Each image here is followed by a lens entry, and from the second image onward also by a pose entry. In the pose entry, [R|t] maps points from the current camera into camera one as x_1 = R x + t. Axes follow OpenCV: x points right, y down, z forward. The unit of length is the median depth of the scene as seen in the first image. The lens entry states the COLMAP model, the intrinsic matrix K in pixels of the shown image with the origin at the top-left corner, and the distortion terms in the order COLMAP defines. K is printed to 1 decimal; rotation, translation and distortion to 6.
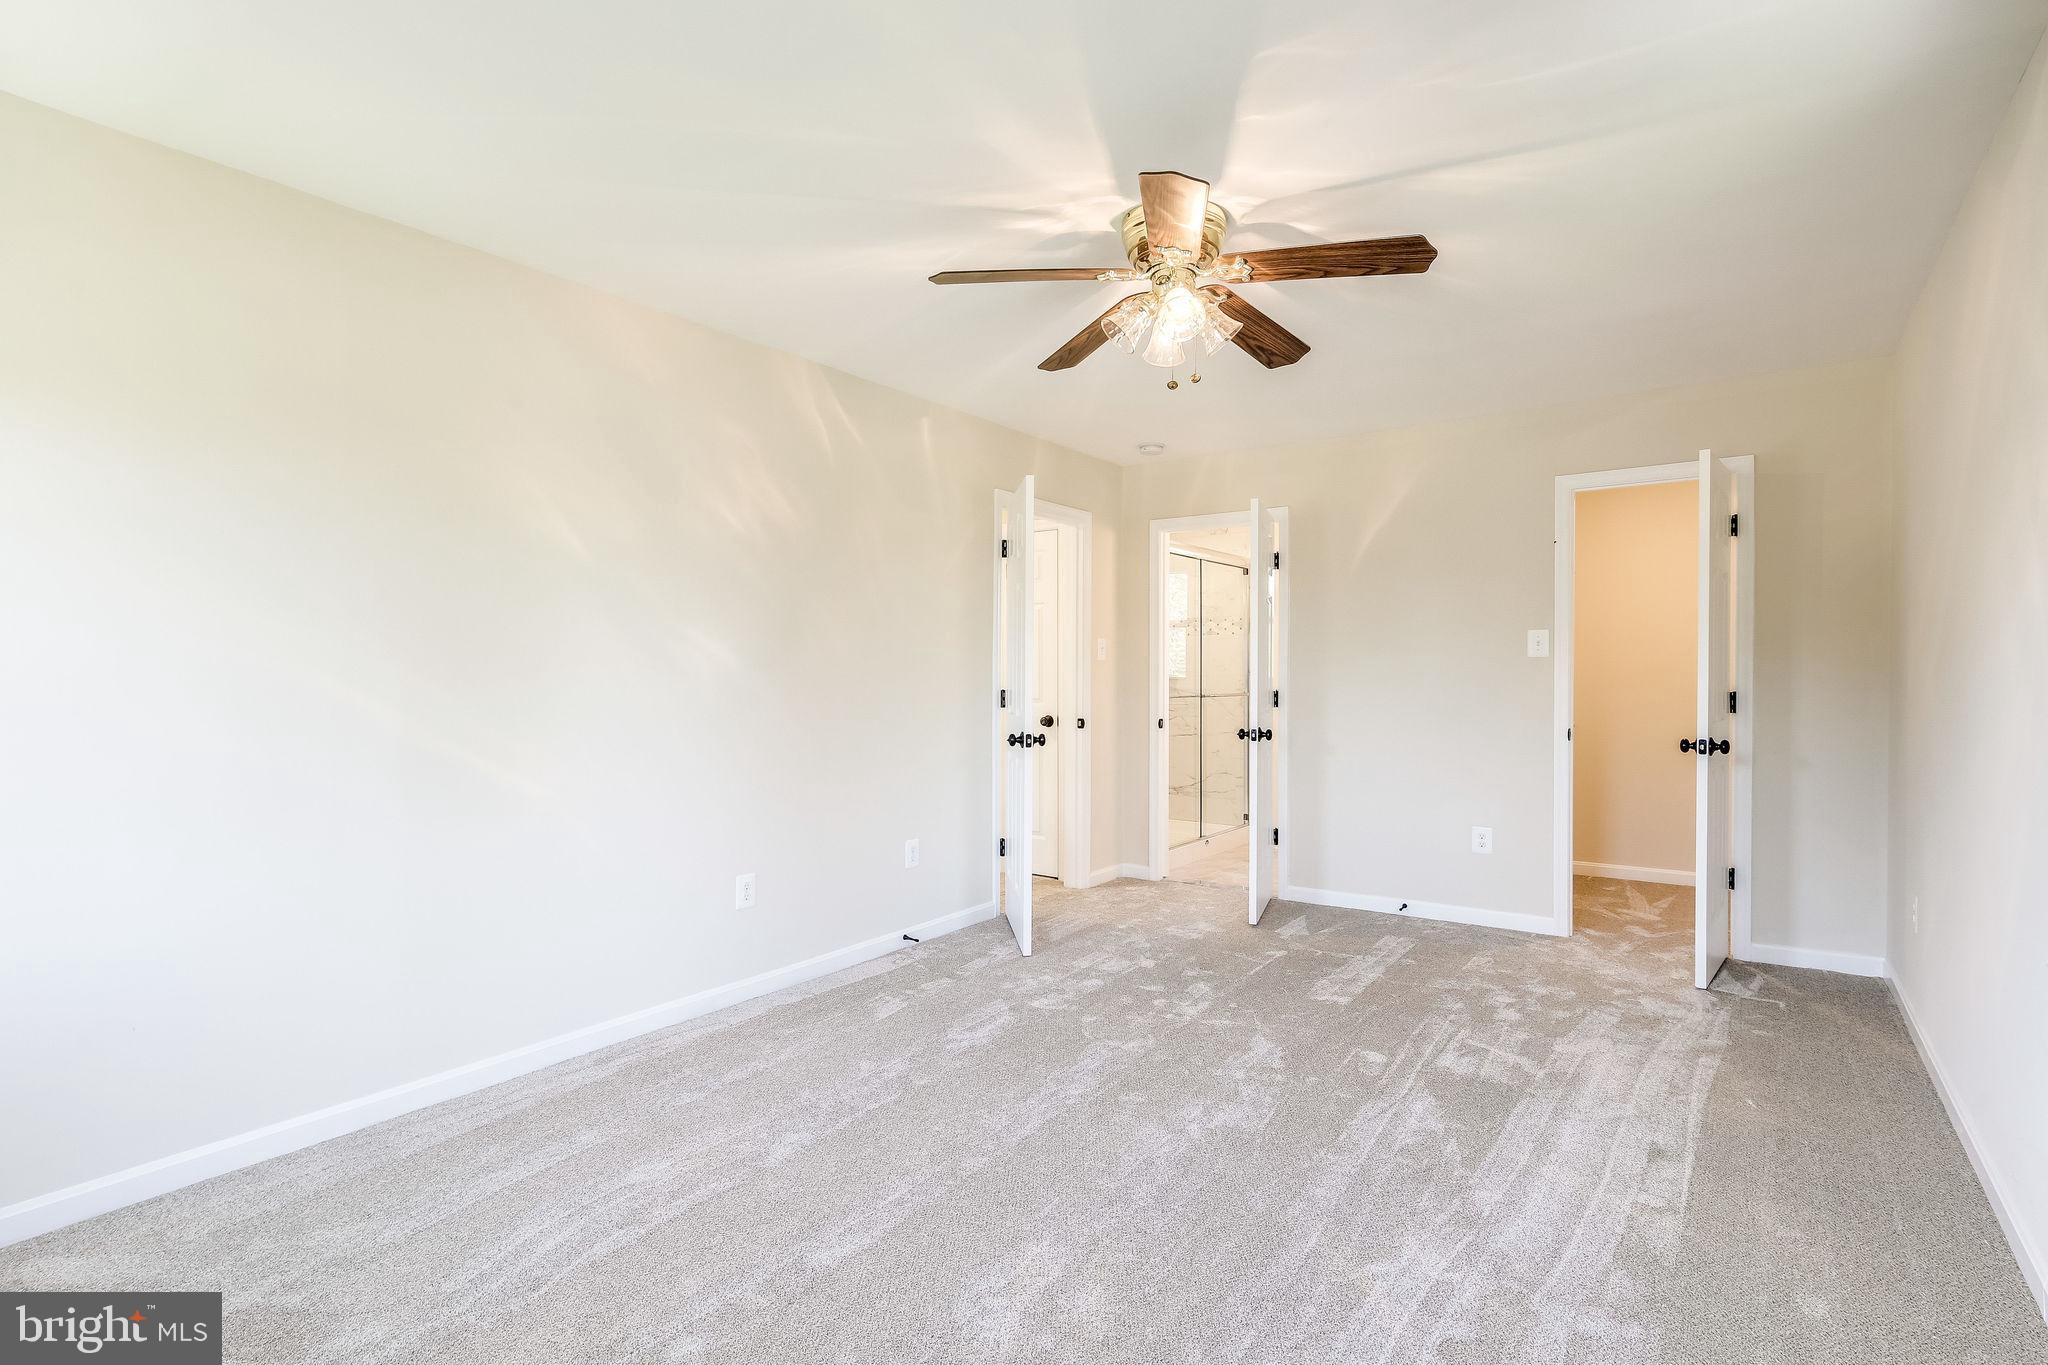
lens RADIAL K [[998.2, 0, 1017.7], [0, 998.2, 676.4], [0, 0, 1]] dist [0.002894, 0.000196]
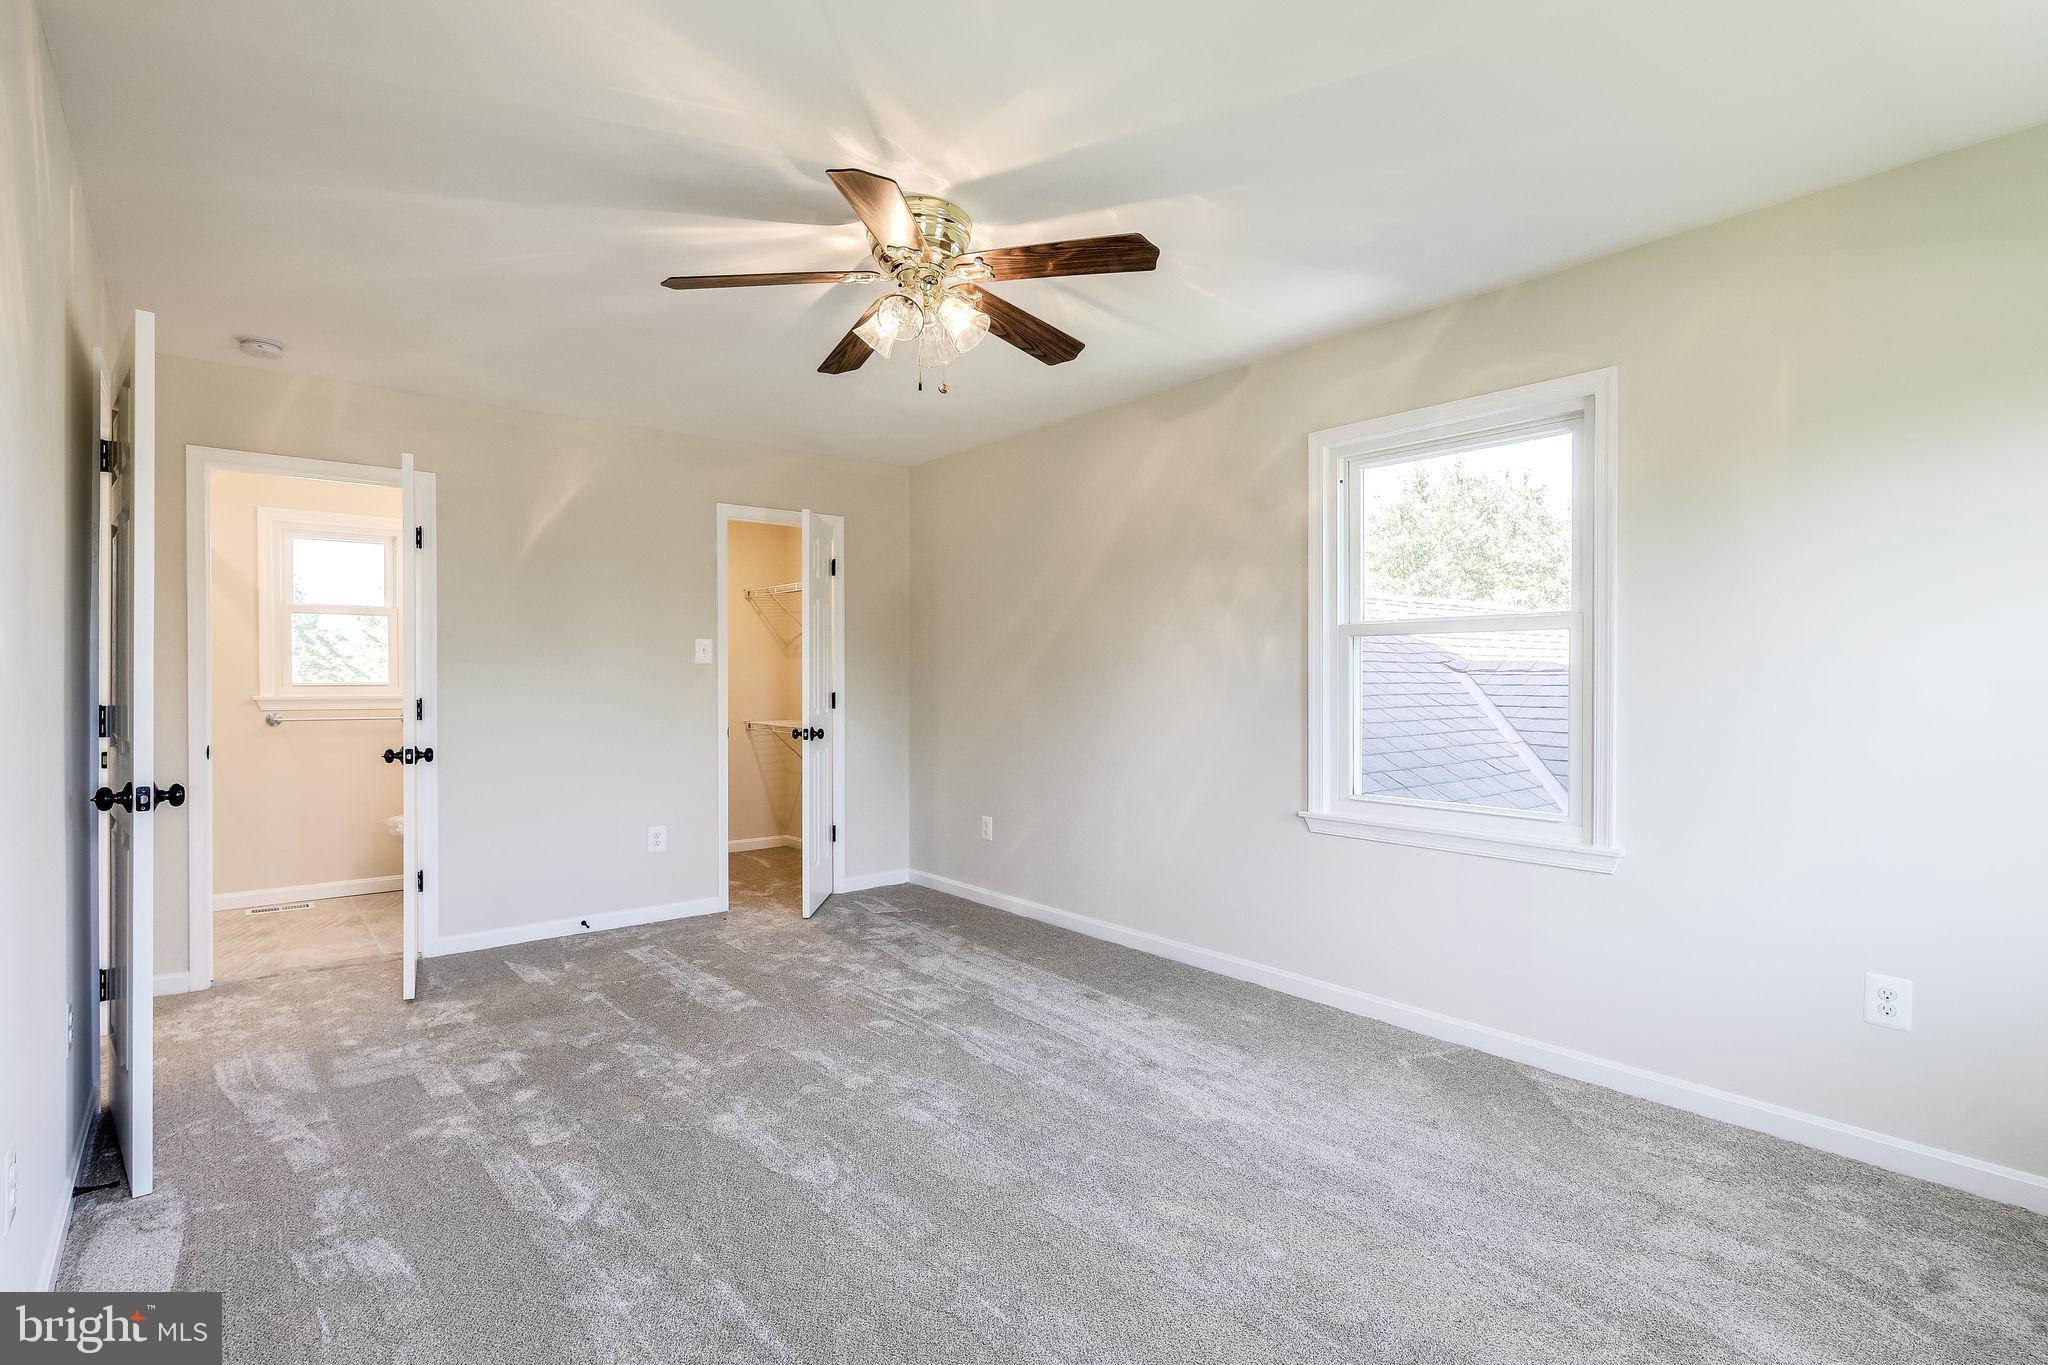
lens RADIAL K [[998.2, 0, 1017.7], [0, 998.2, 676.4], [0, 0, 1]] dist [0.002894, 0.000196]
pose [[0.267897, 0.003345, 0.963442, -0.532099], [0.002798, 0.999987, -0.004250, 0.000735], [-0.963443, 0.003835, 0.267884, 0.442604]]
